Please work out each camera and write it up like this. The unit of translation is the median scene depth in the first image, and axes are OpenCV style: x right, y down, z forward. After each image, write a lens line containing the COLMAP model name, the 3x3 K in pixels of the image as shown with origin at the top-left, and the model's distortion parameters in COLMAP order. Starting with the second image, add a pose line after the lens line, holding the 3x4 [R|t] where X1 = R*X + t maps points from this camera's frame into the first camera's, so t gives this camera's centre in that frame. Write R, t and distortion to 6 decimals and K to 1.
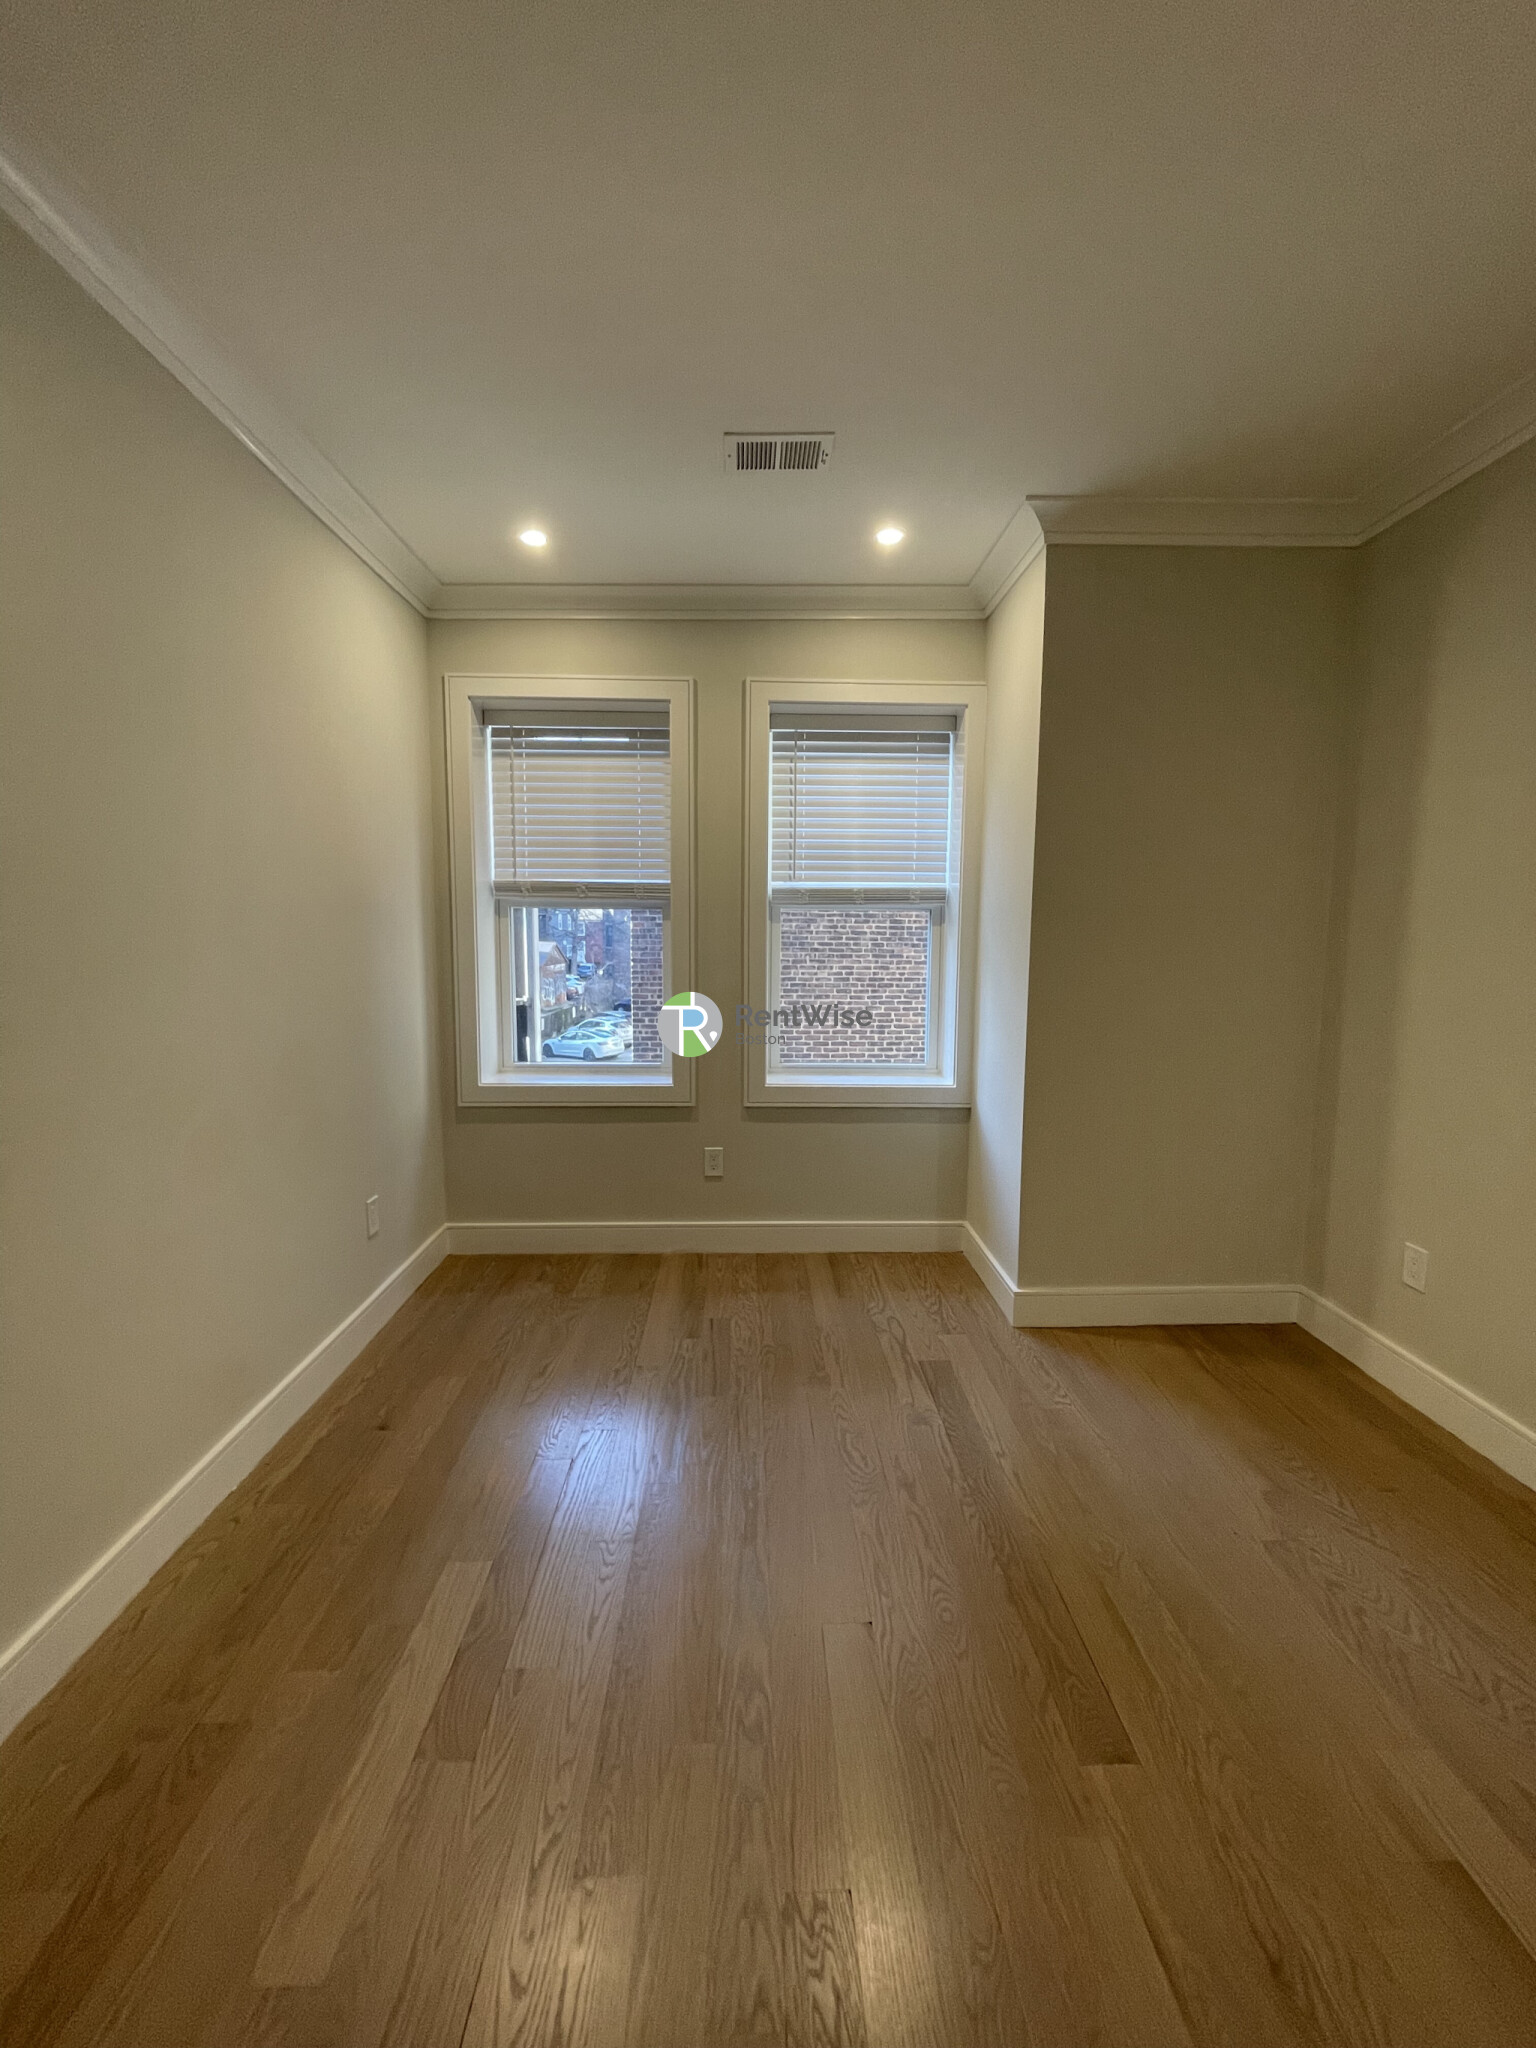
lens RADIAL K [[828.8, 0, 770.6], [0, 828.8, 1013.8], [0, 0, 1]] dist [-0.004798, 0.001166]
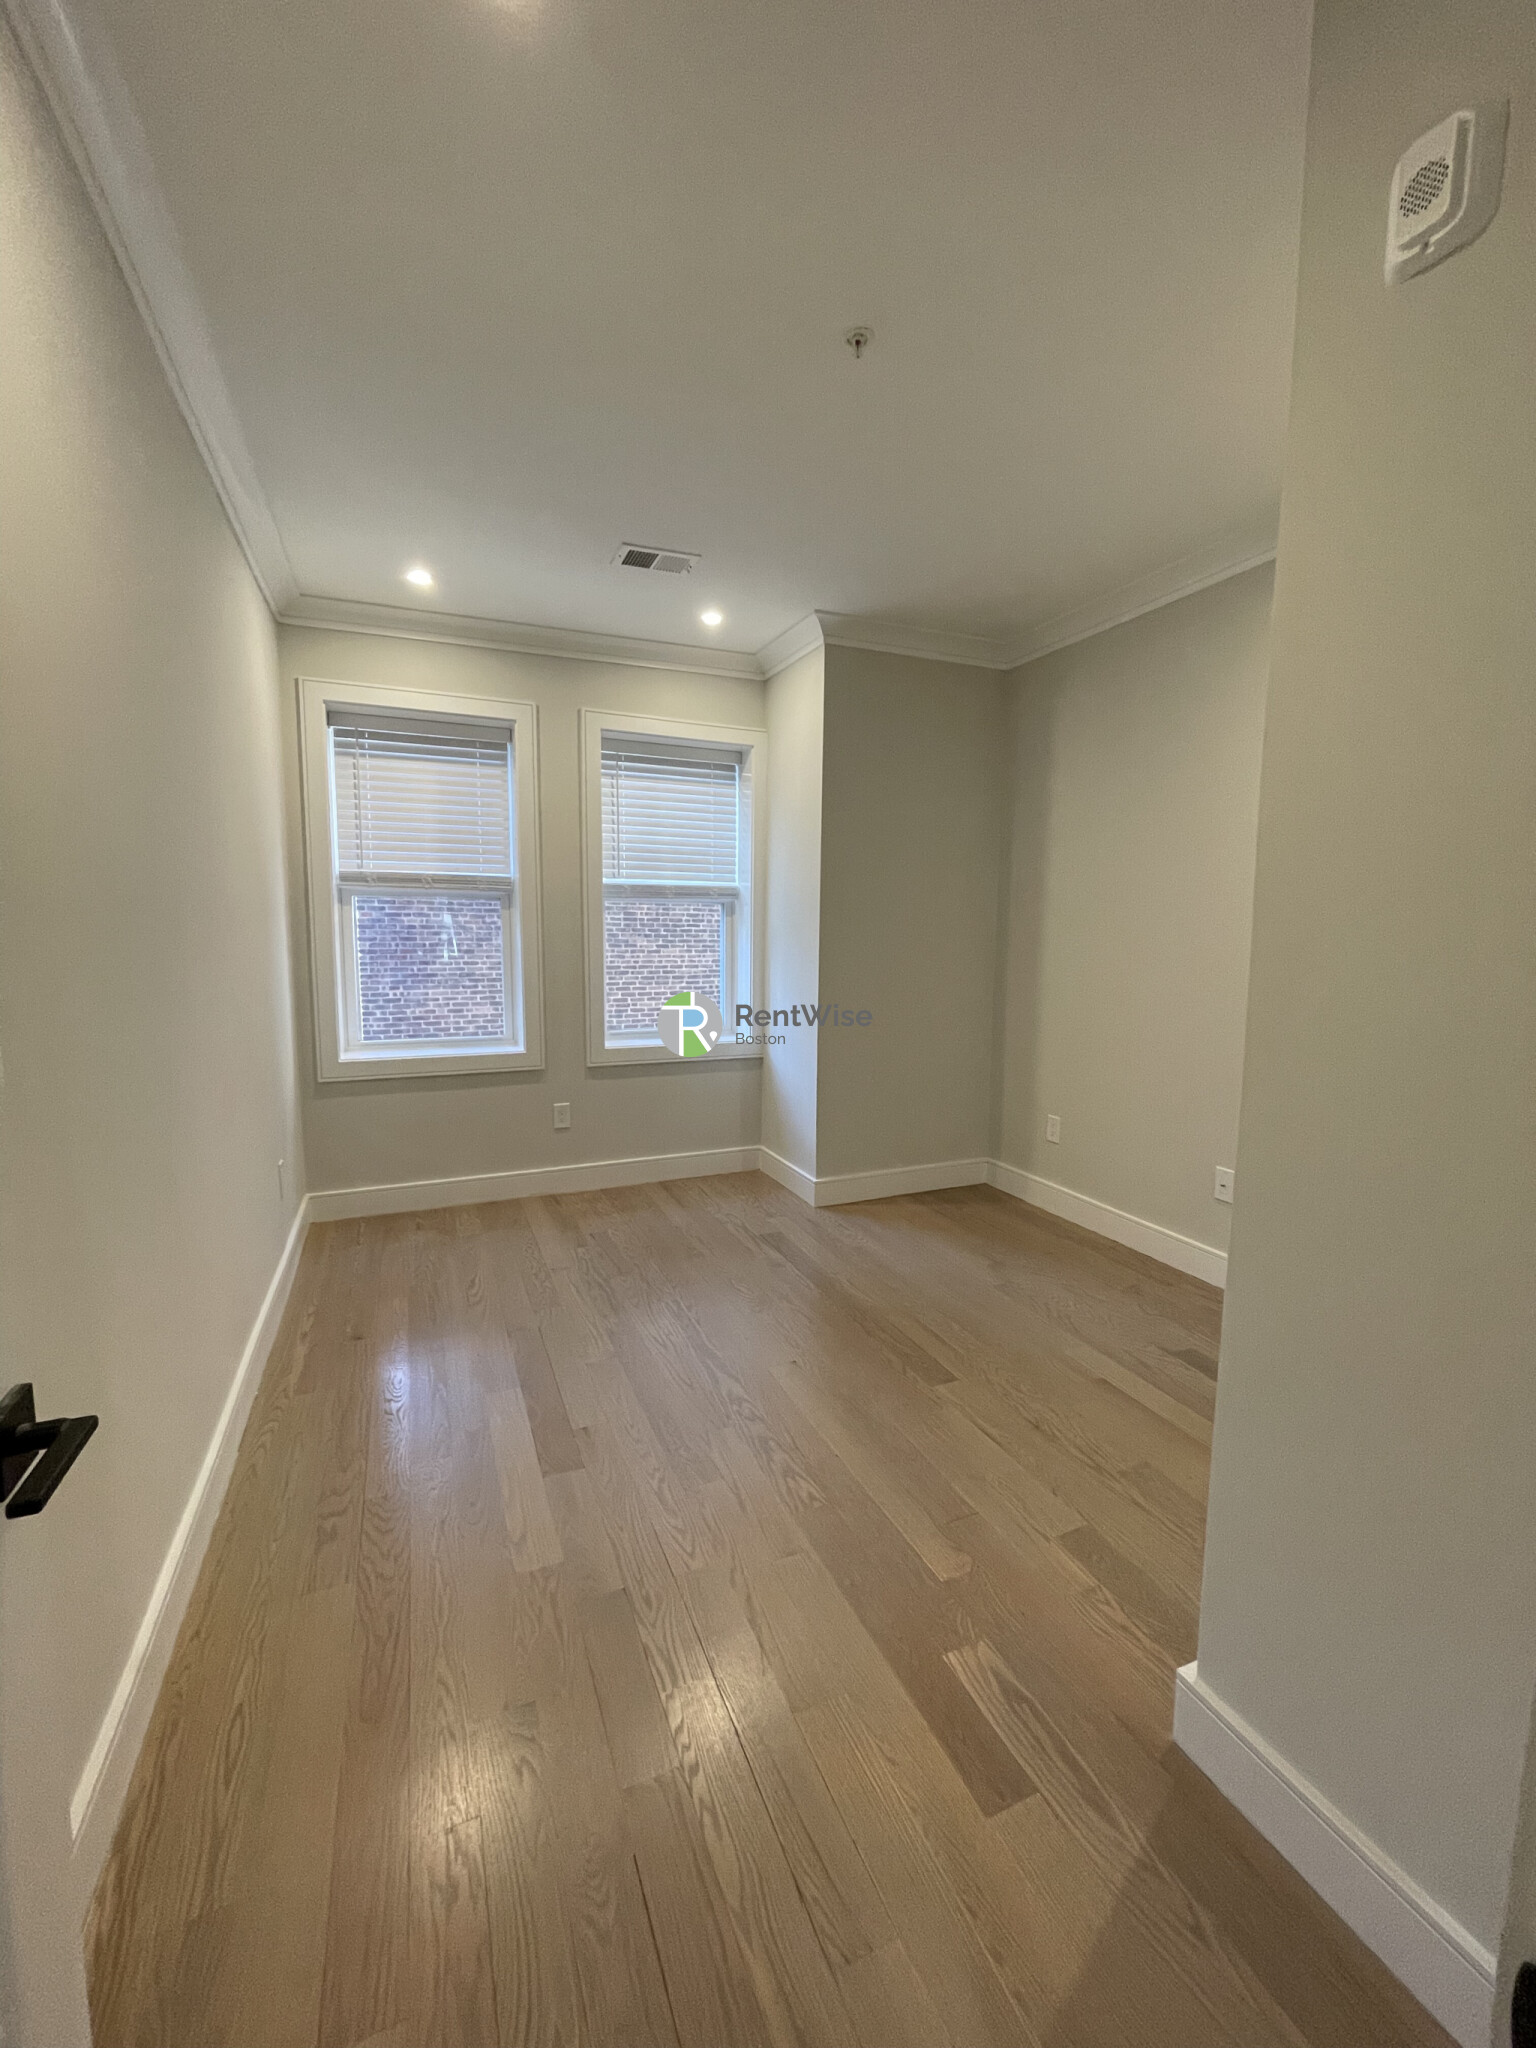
lens RADIAL K [[828.8, 0, 770.7], [0, 828.8, 1014.5], [0, 0, 1]] dist [-0.004798, 0.001166]
pose [[0.927196, -0.037663, 0.372677, -0.246932], [0.034441, 0.999290, 0.015303, 0.030317], [-0.372989, -0.001354, 0.927835, -0.222666]]
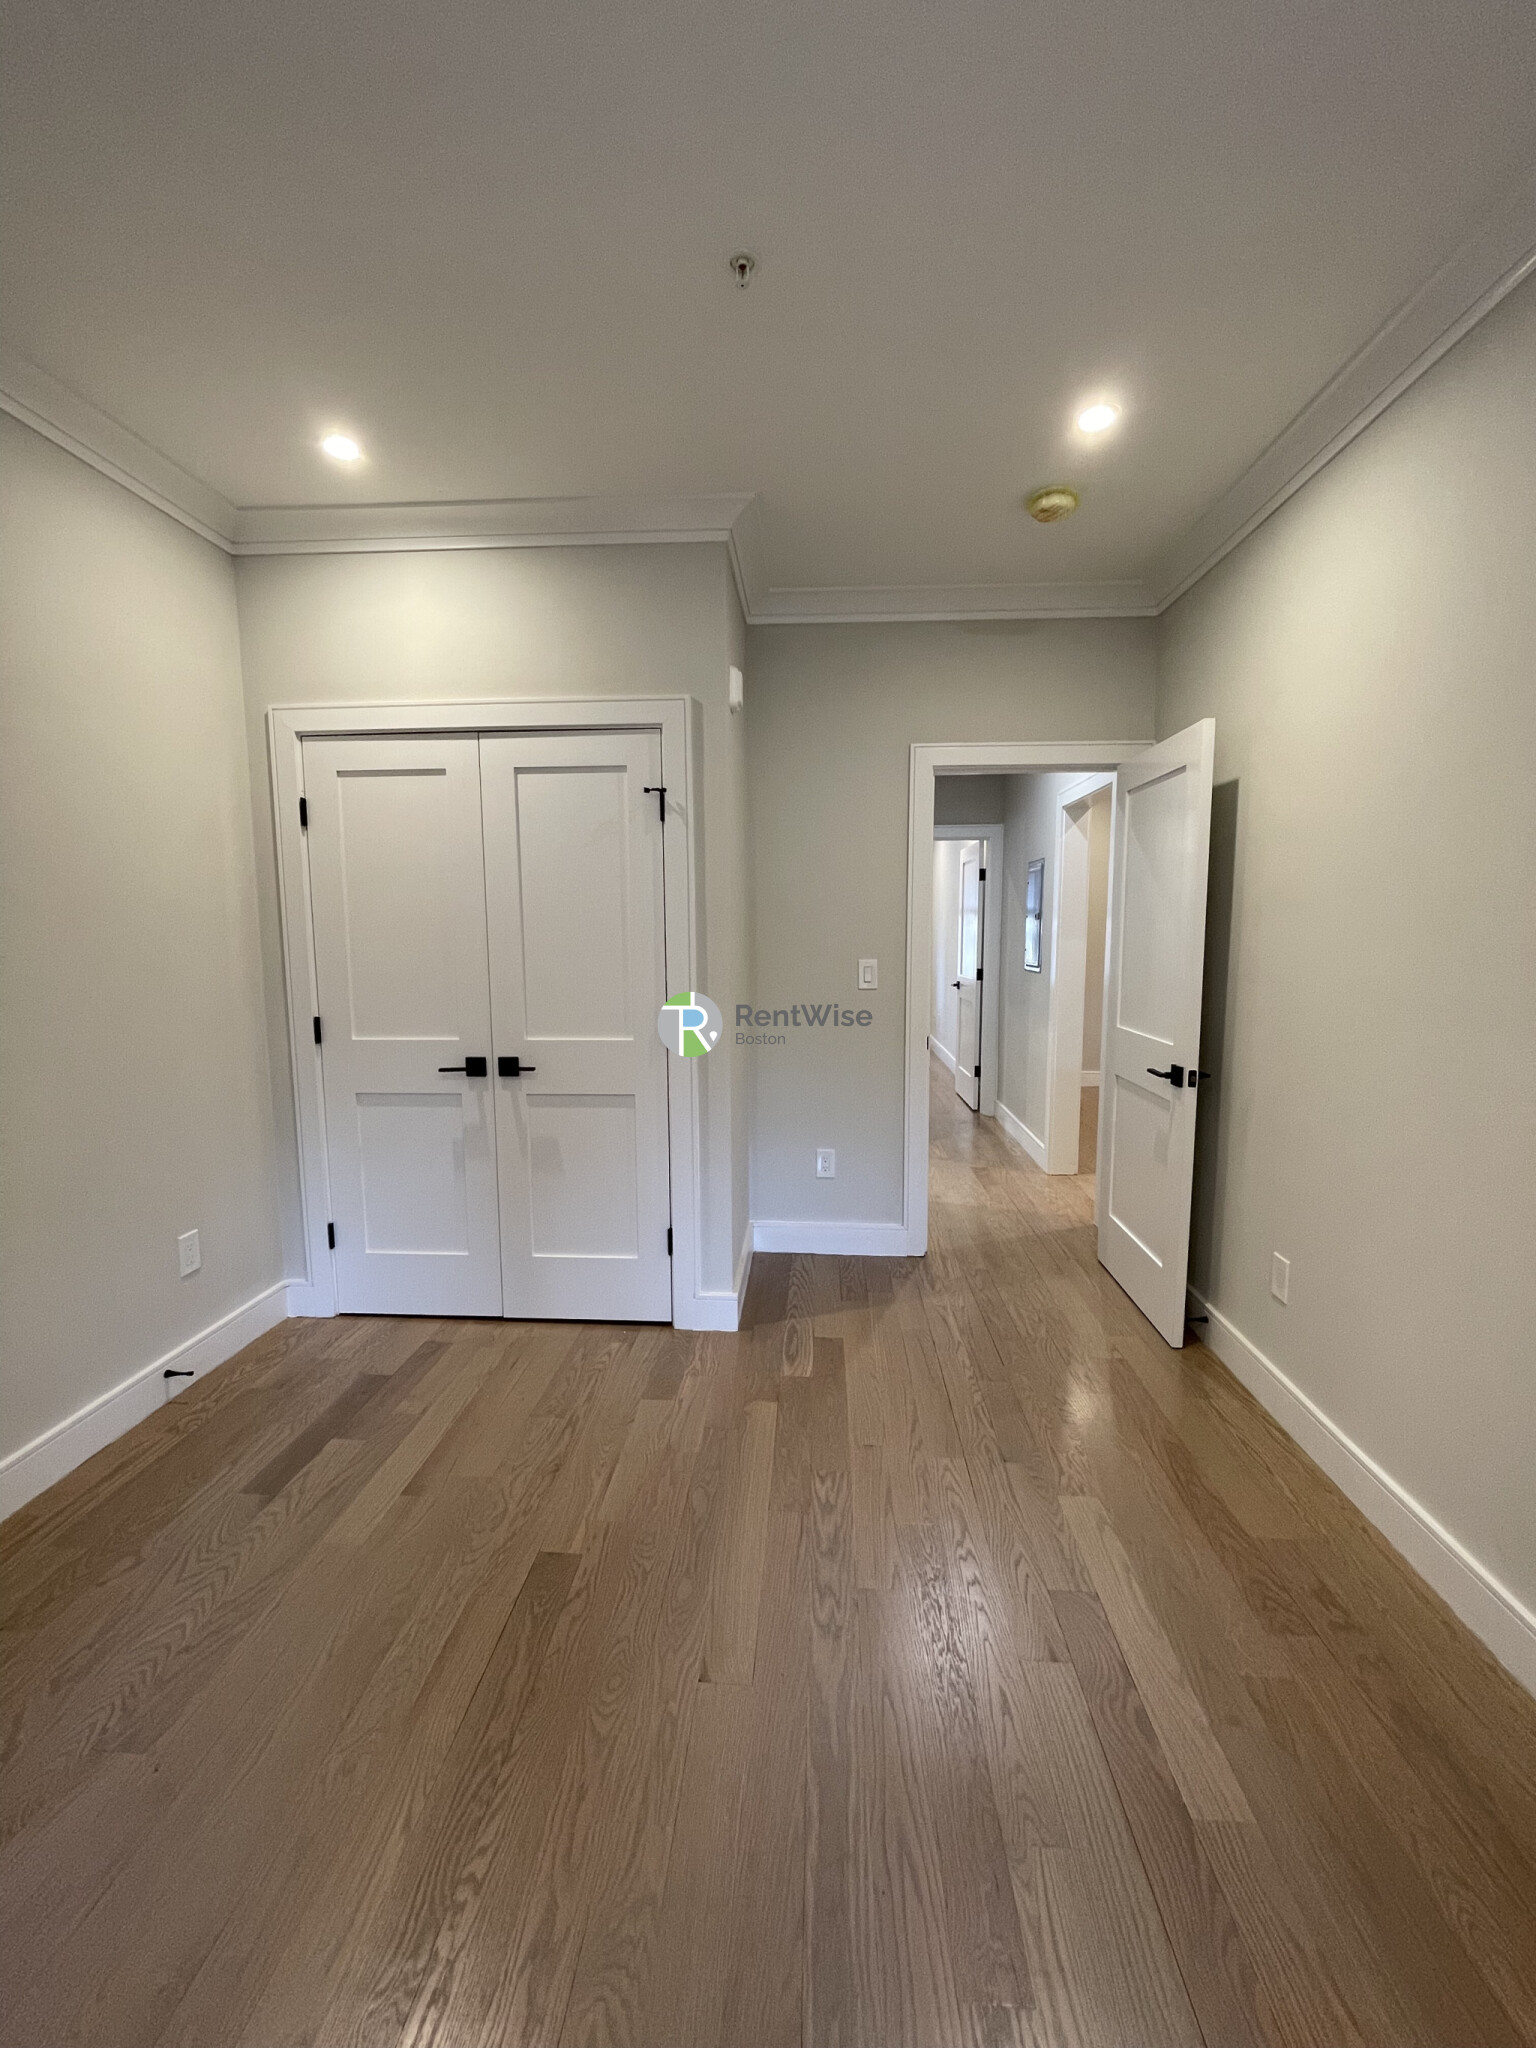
lens RADIAL K [[828.8, 0, 769.3], [0, 828.8, 1015.5], [0, 0, 1]] dist [-0.004798, 0.001166]
pose [[-0.995849, -0.013957, 0.089943, -0.015279], [0.004596, 0.979203, 0.202831, -0.094027], [-0.090903, 0.202402, -0.975074, 0.901280]]
